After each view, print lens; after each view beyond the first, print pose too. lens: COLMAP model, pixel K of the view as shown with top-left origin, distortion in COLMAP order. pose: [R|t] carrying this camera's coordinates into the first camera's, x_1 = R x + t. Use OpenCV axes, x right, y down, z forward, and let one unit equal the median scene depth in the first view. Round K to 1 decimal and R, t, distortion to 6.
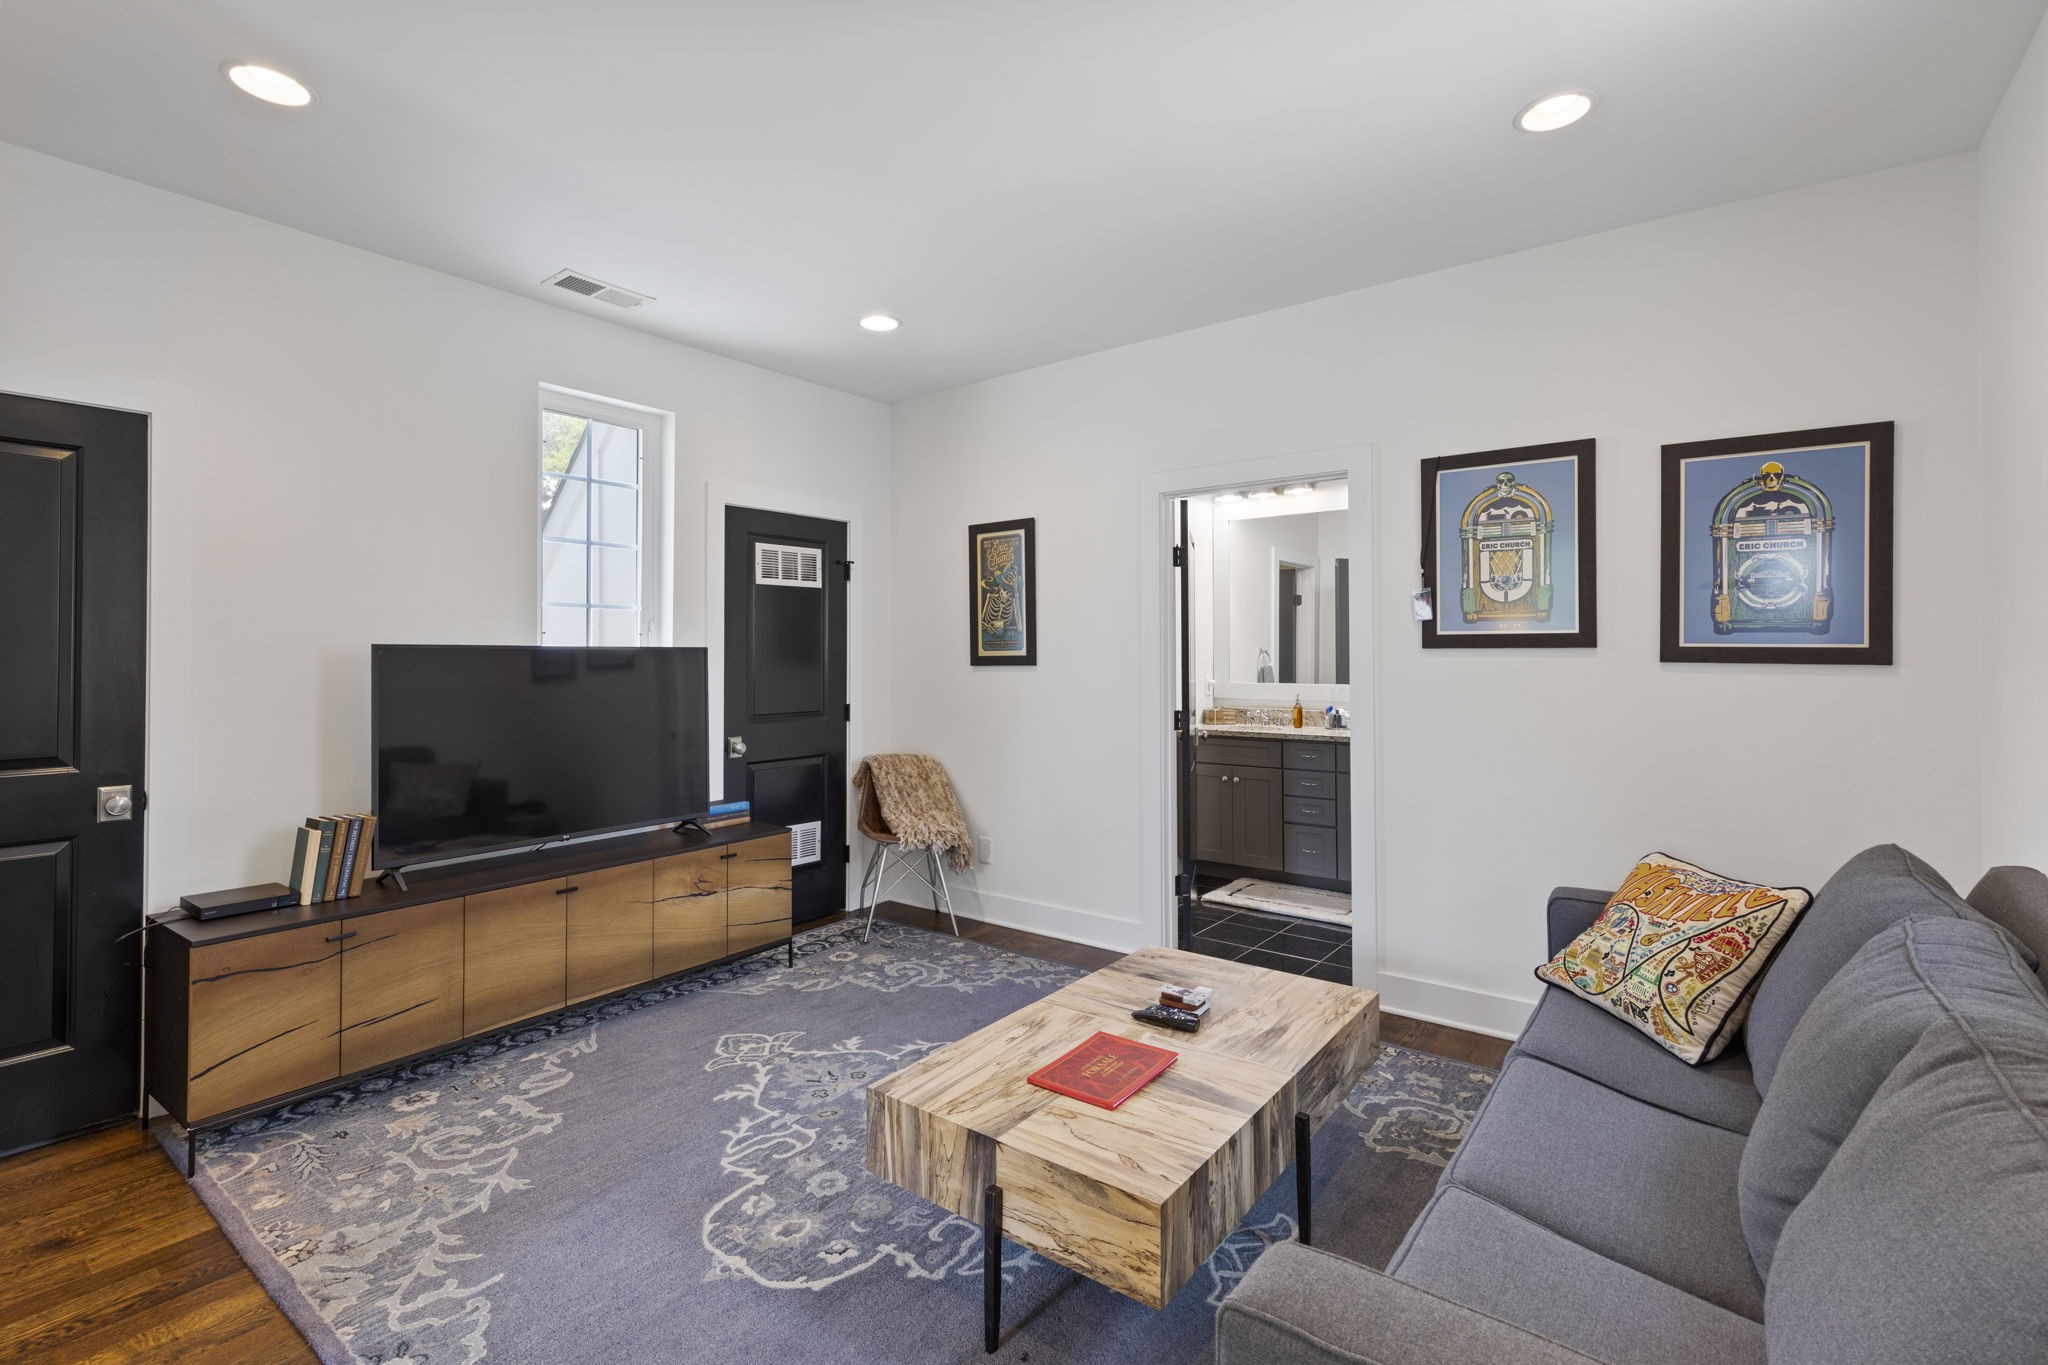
lens RADIAL K [[918.7, 0, 1012.4], [0, 918.7, 679.4], [0, 0, 1]] dist [0.010403, -0.001908]
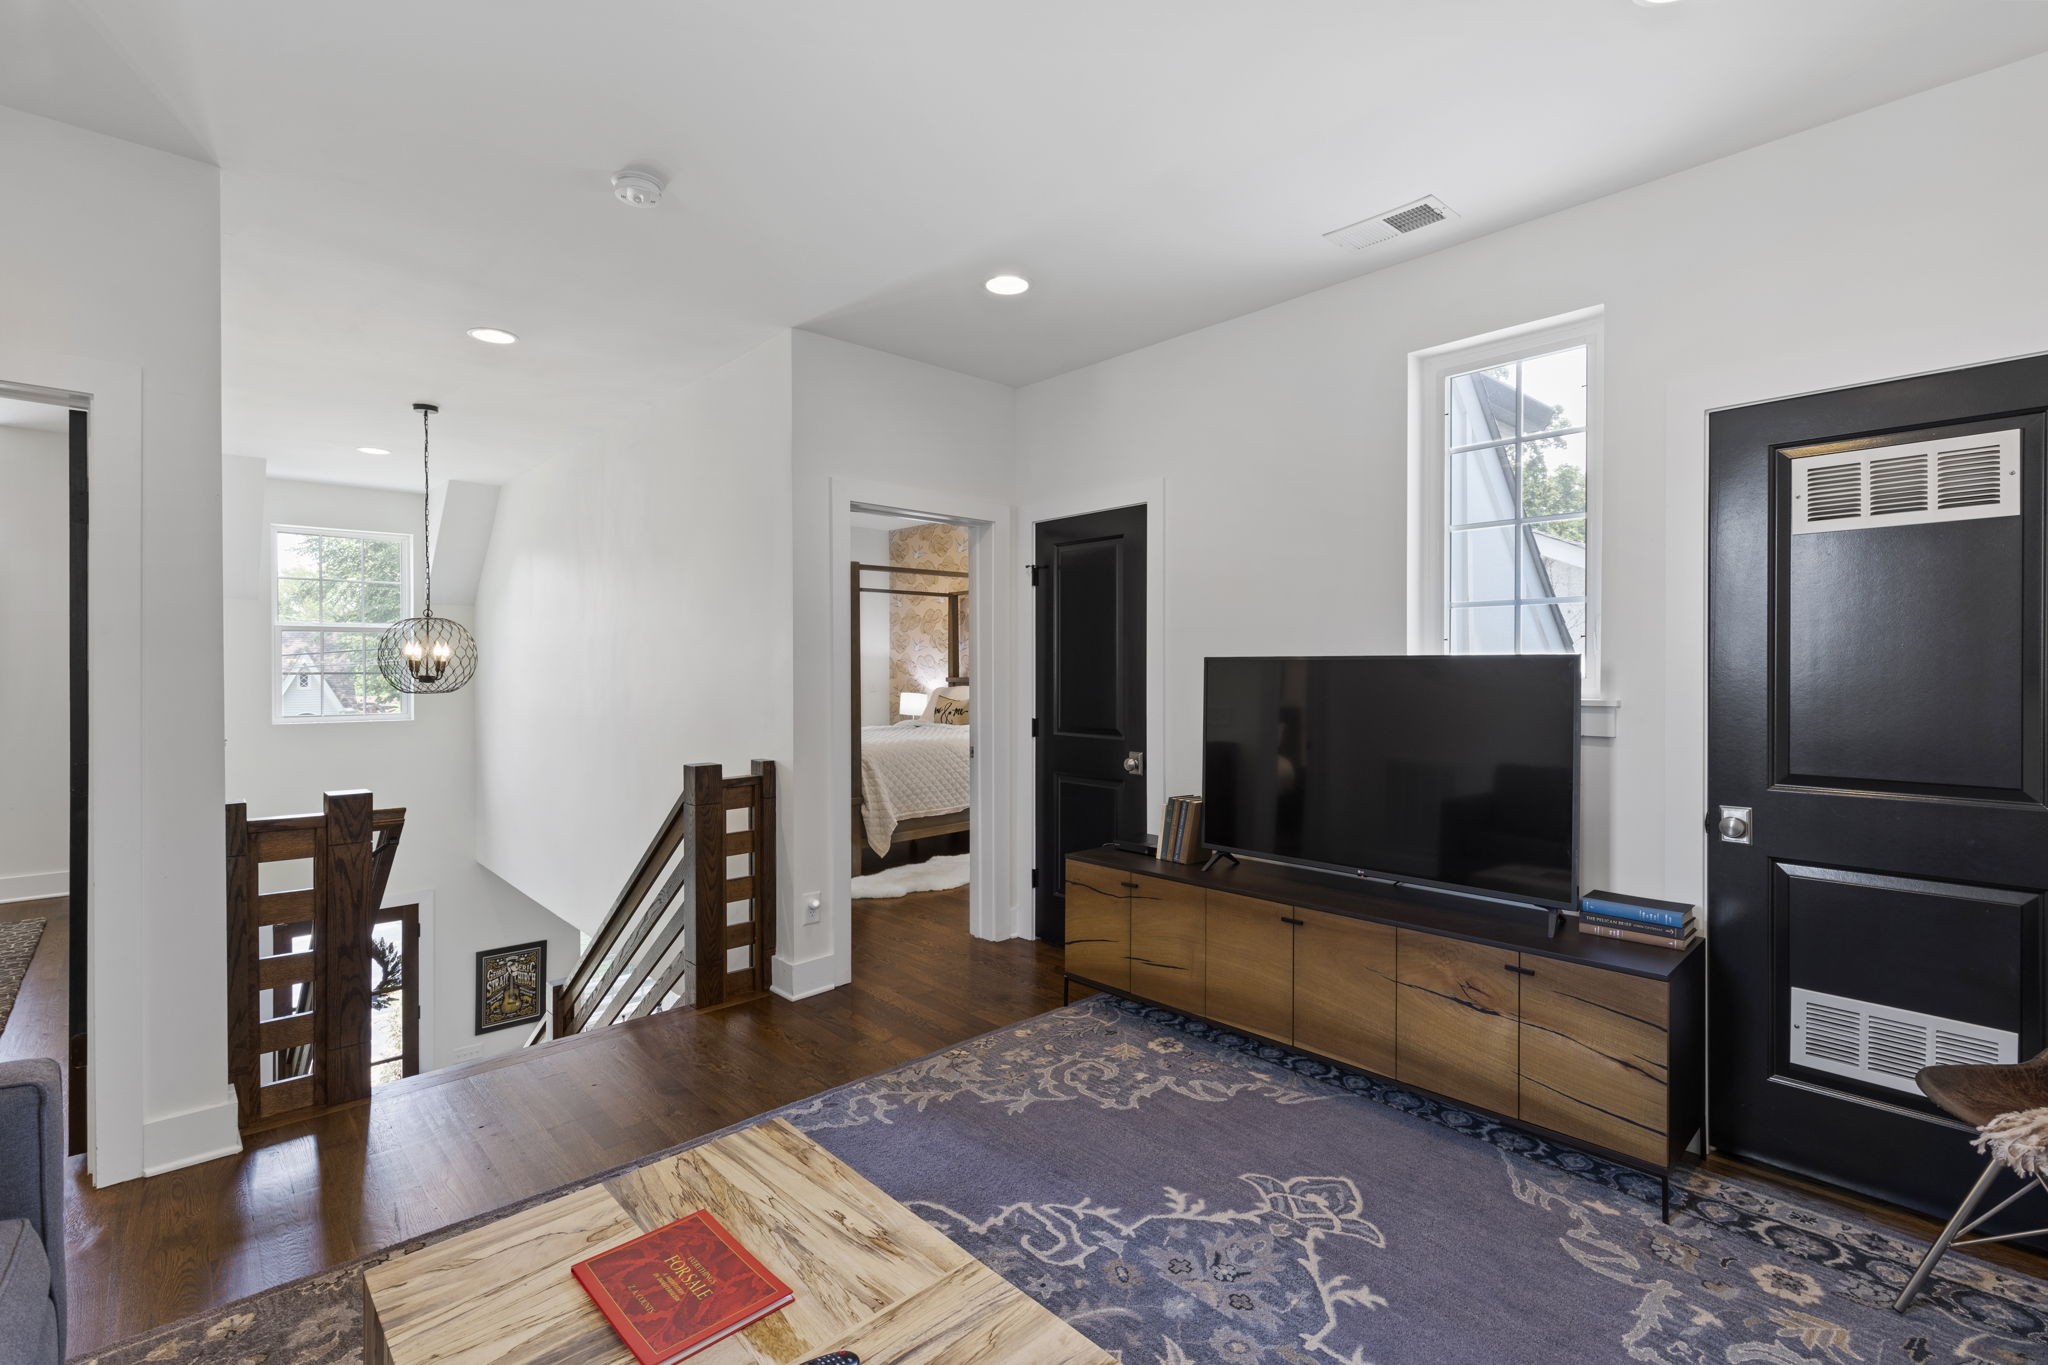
lens RADIAL K [[918.7, 0, 1014.8], [0, 918.7, 693.6], [0, 0, 1]] dist [0.010403, -0.001908]
pose [[-0.158207, 0.032659, -0.986866, 0.506913], [-0.022818, 0.999065, 0.036721, -0.029180], [0.987142, 0.028327, -0.157313, 0.944095]]
